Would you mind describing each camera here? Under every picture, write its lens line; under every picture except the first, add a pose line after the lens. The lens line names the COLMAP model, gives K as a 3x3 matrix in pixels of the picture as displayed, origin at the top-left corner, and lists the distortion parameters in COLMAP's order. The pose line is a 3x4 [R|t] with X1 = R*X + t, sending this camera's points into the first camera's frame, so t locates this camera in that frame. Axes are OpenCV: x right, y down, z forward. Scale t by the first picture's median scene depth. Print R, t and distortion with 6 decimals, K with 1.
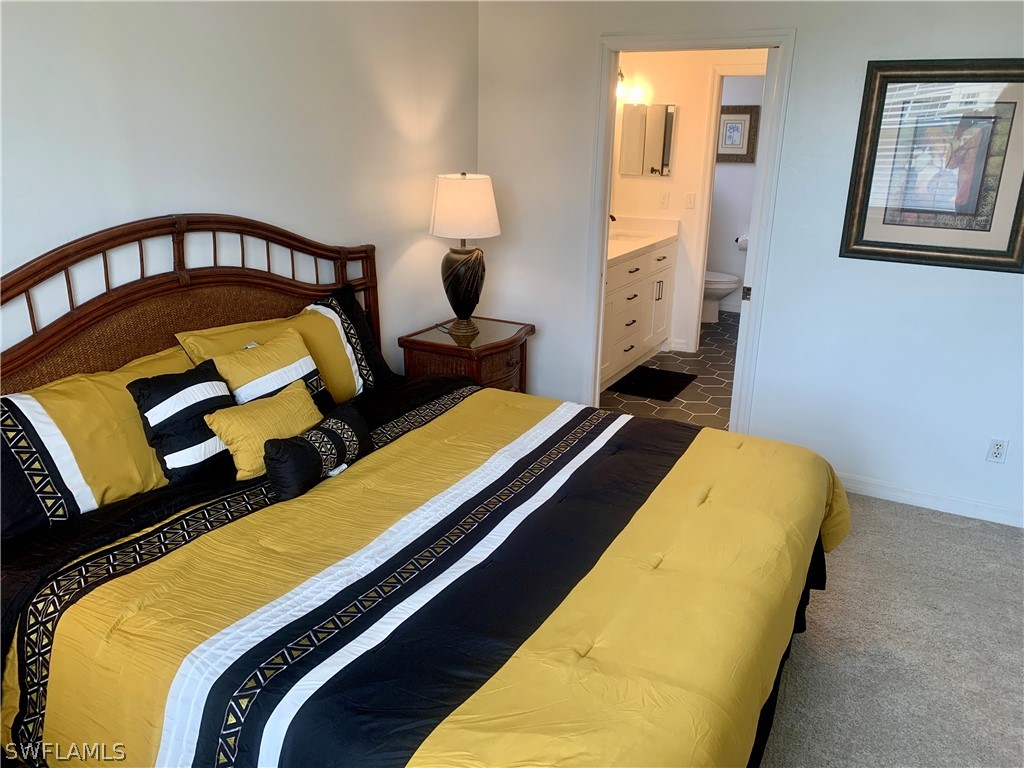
lens RADIAL K [[787.2, 0, 511.8], [0, 787.2, 385.1], [0, 0, 1]] dist [0.088206, -0.115304]
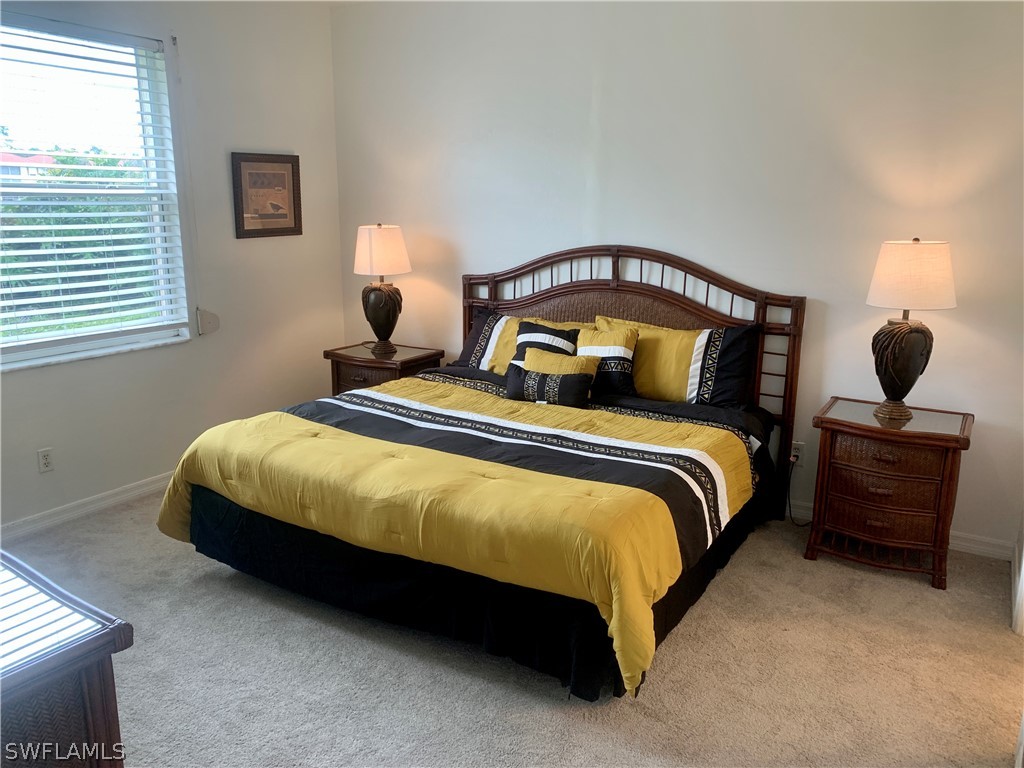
lens RADIAL K [[787.2, 0, 511.8], [0, 787.2, 385.1], [0, 0, 1]] dist [0.088206, -0.115304]
pose [[-0.069055, 0.217596, -0.973593, 1.150419], [-0.311349, 0.922476, 0.228255, -0.235937], [0.947783, 0.318889, 0.004047, 0.823324]]
